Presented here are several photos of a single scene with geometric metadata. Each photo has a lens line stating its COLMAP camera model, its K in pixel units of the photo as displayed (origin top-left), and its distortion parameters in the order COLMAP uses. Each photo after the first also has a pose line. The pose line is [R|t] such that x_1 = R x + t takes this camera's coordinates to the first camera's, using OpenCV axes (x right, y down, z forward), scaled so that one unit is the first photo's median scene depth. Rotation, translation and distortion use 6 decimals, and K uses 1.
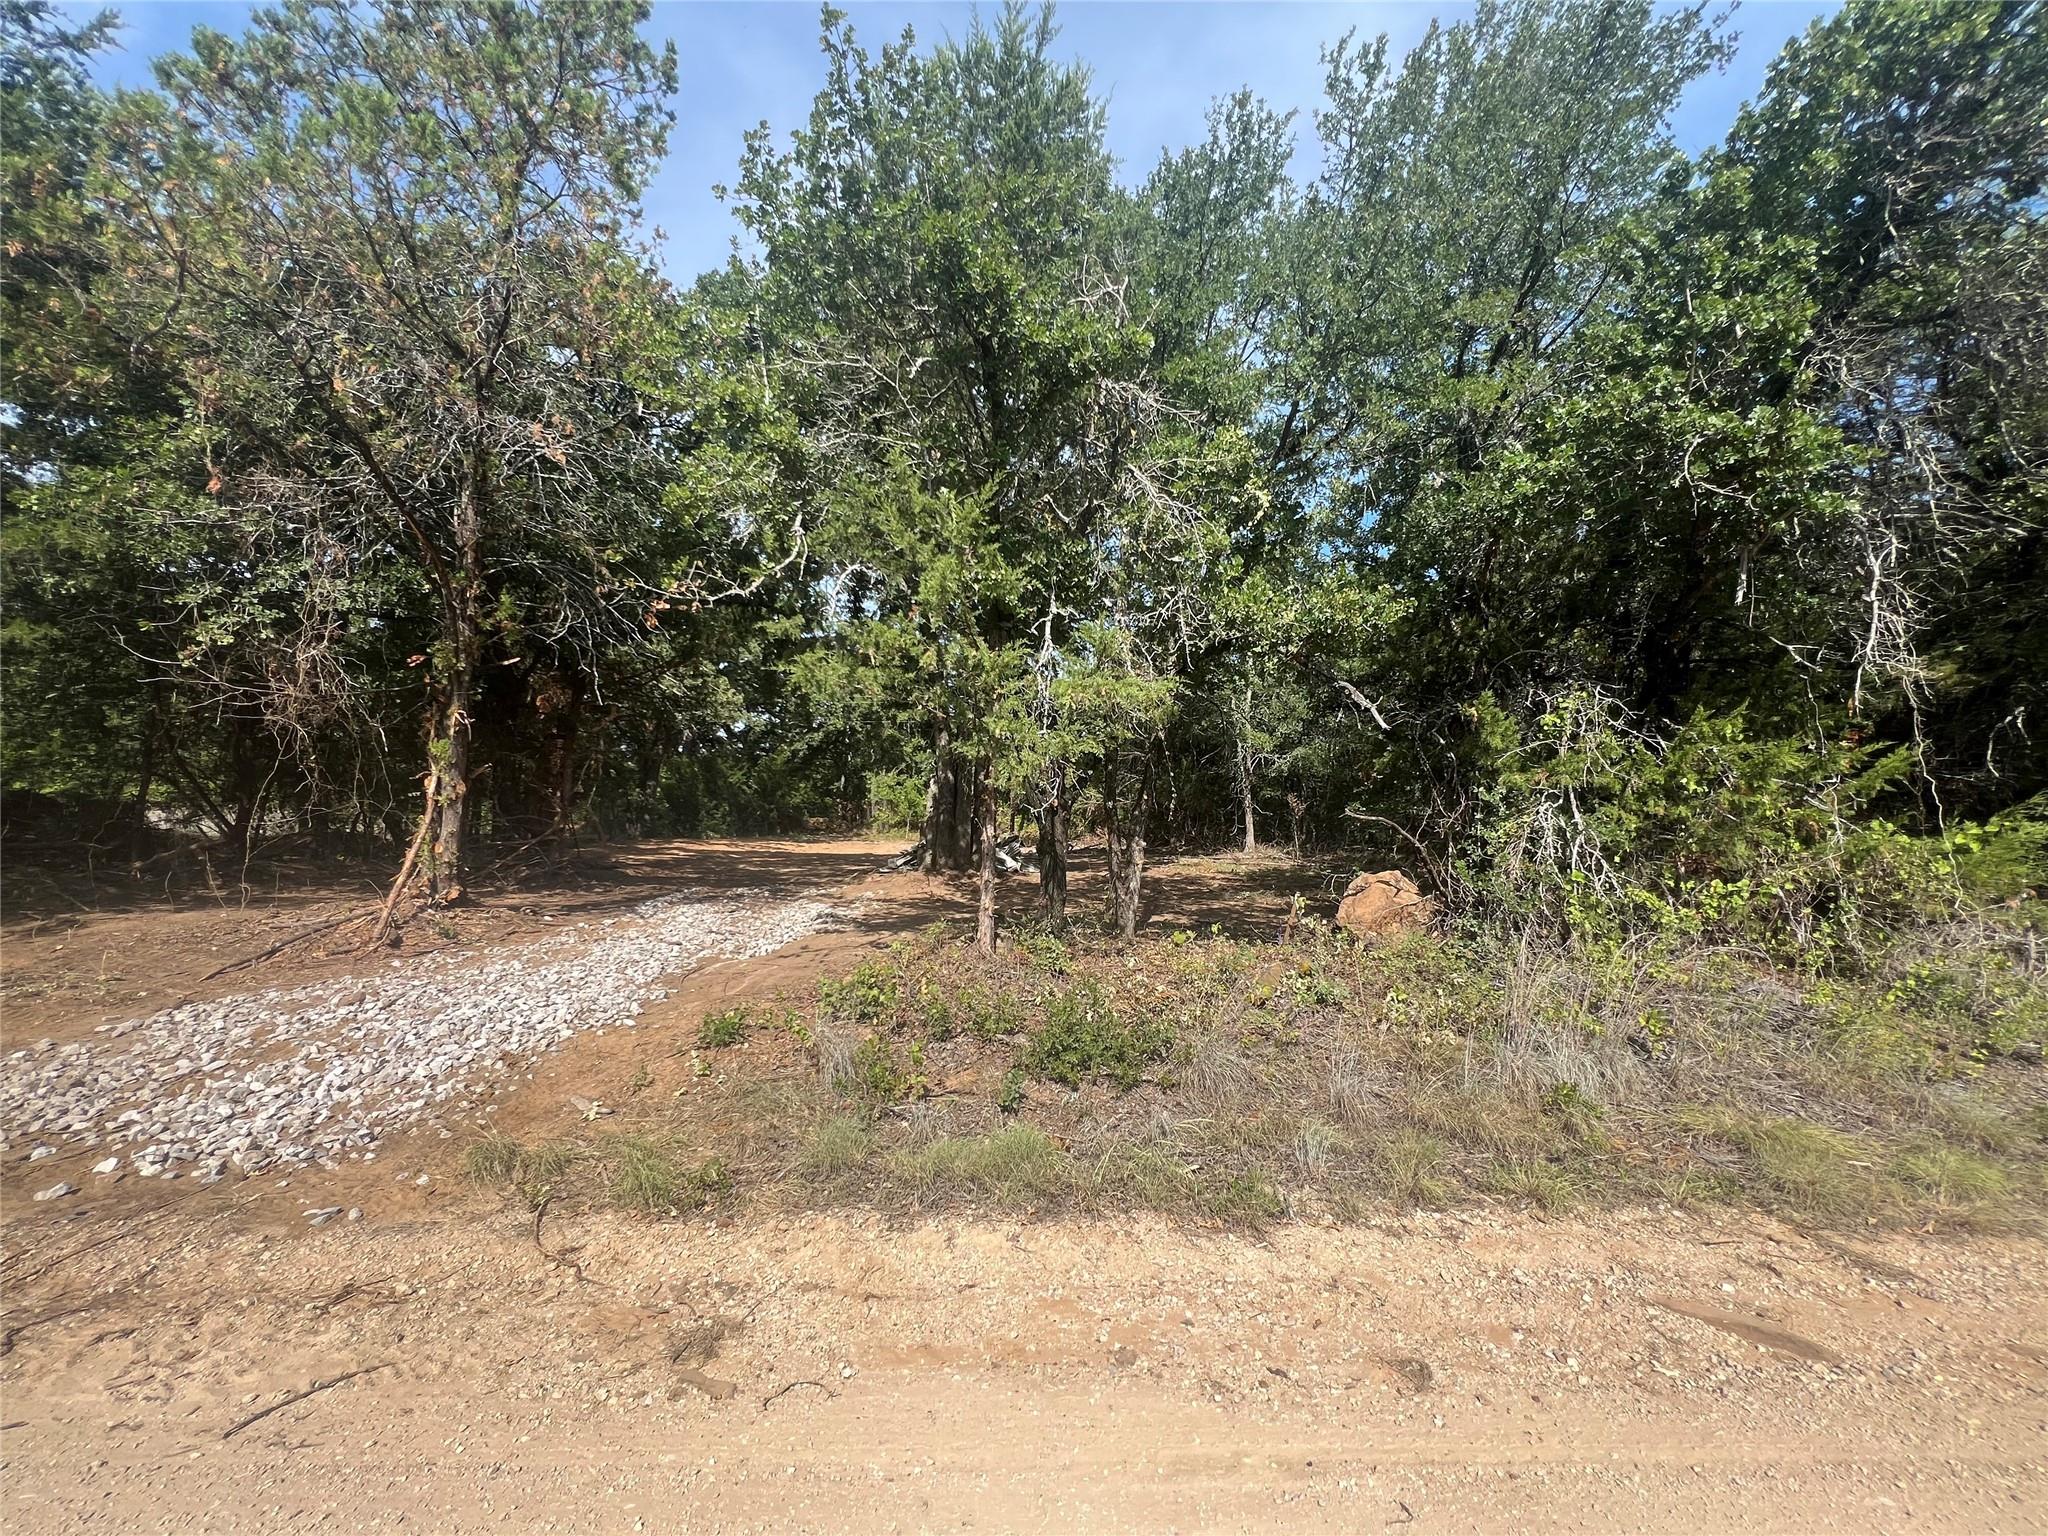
lens RADIAL K [[819.7, 0, 1028.8], [0, 819.7, 764.2], [0, 0, 1]] dist [-0.005670, 0.000205]
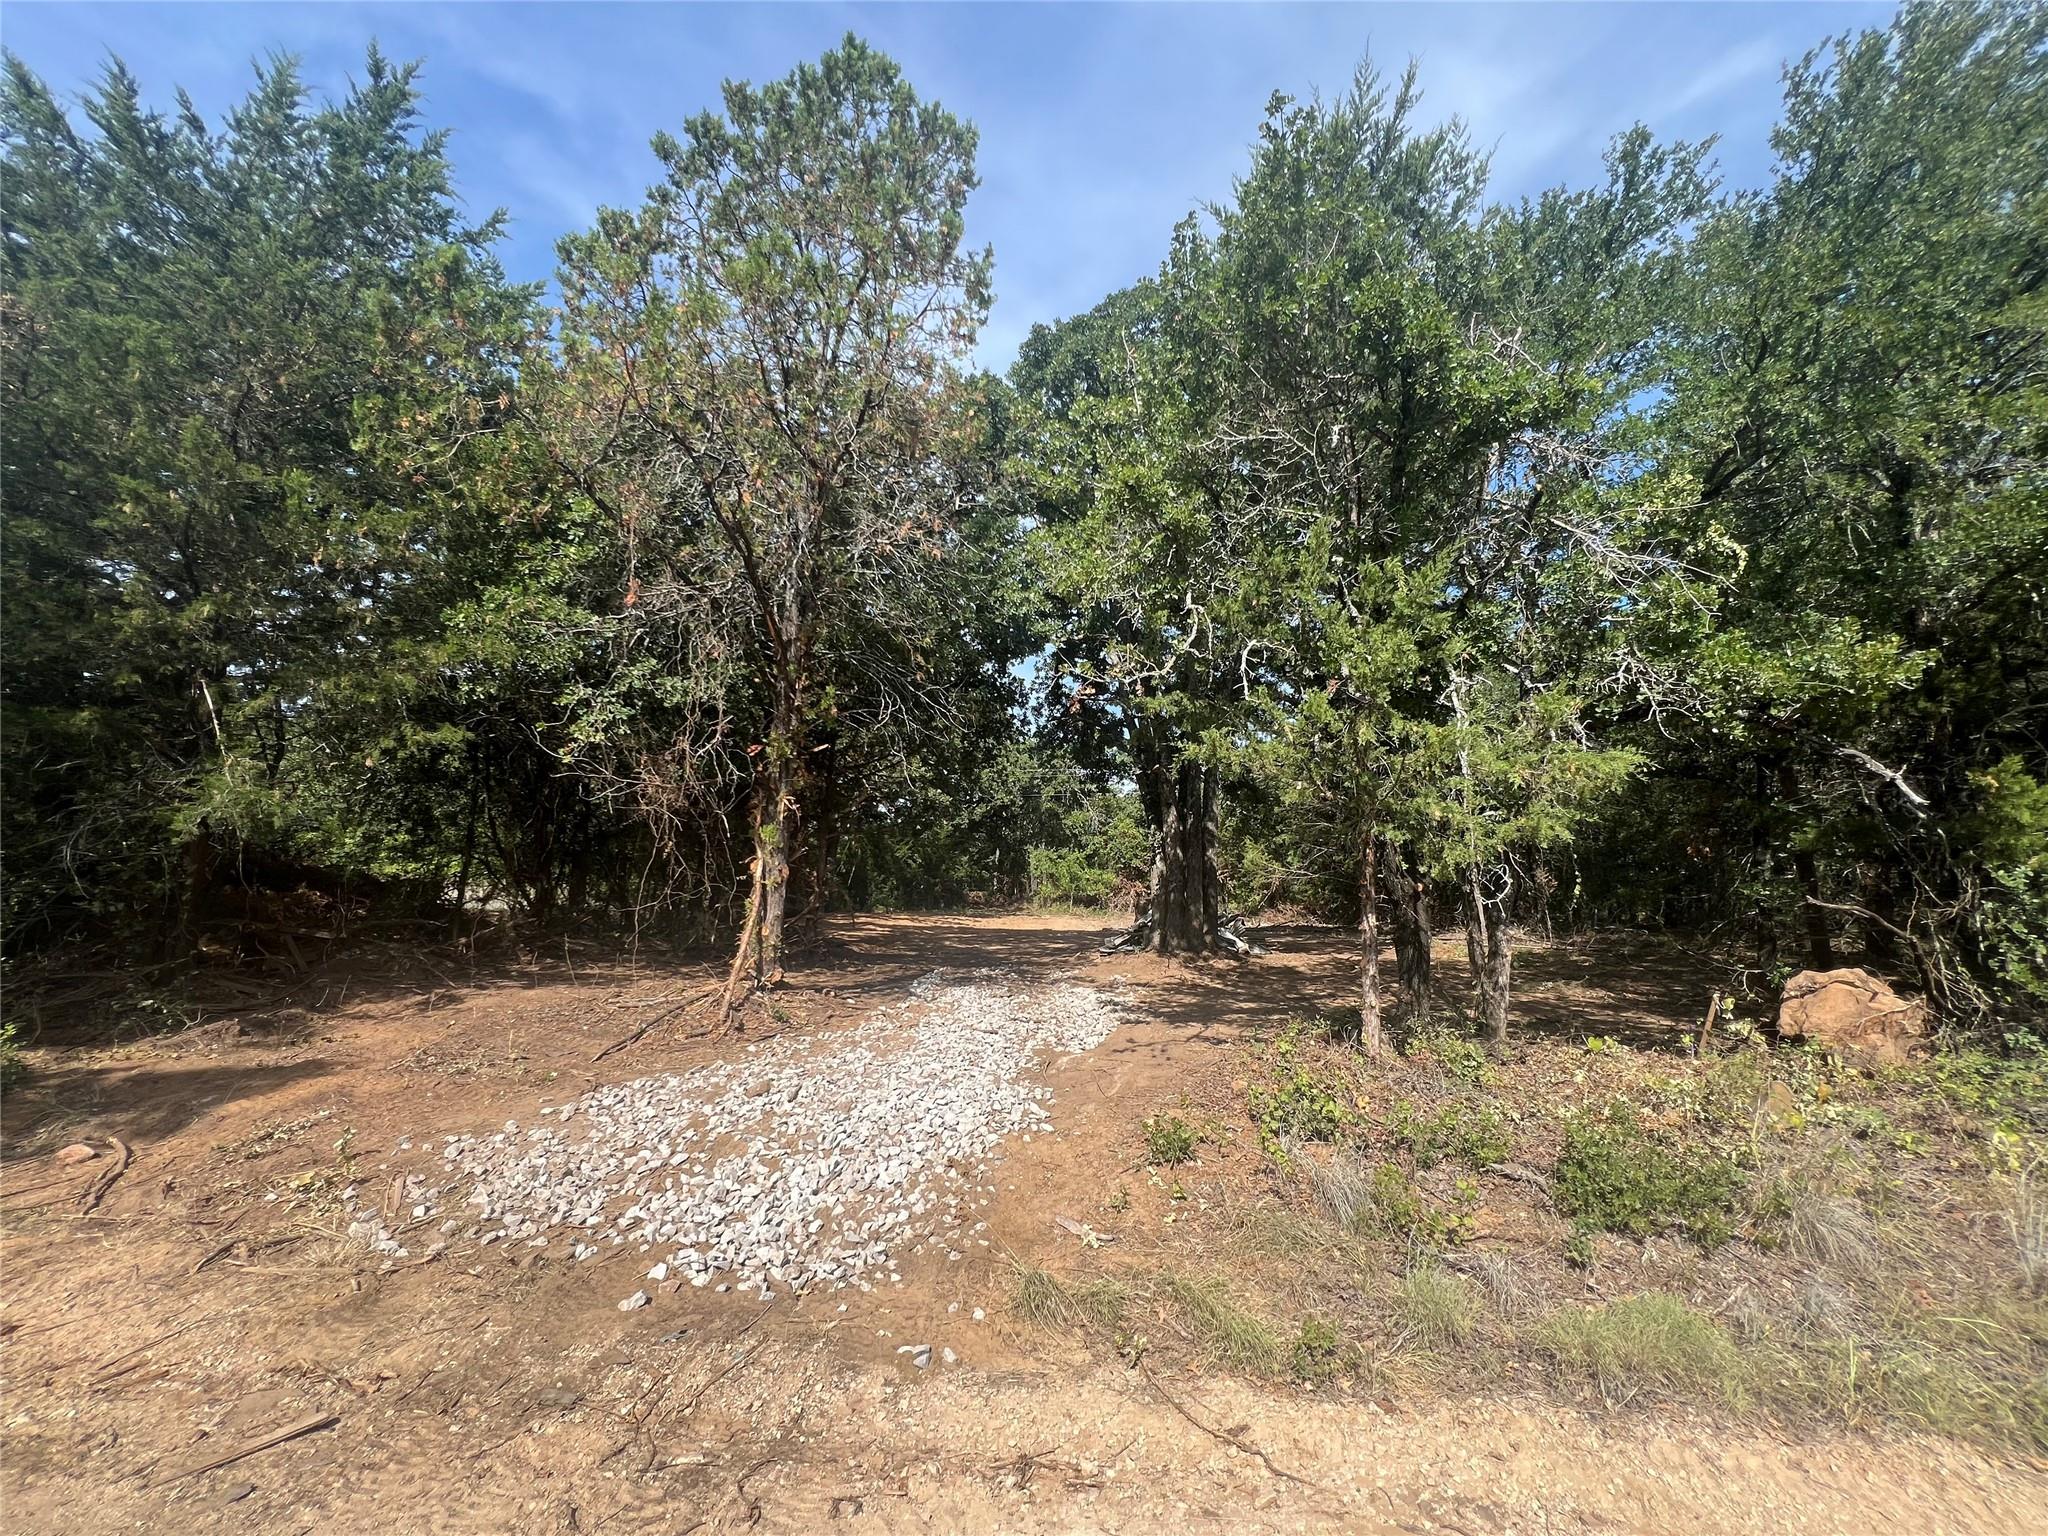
lens RADIAL K [[819.7, 0, 1010.9], [0, 819.7, 762.9], [0, 0, 1]] dist [-0.005670, 0.000205]
pose [[0.987028, -0.023947, -0.158753, -0.249288], [0.010026, 0.996077, -0.087921, -0.014480], [0.160236, 0.085189, 0.983396, 0.018113]]
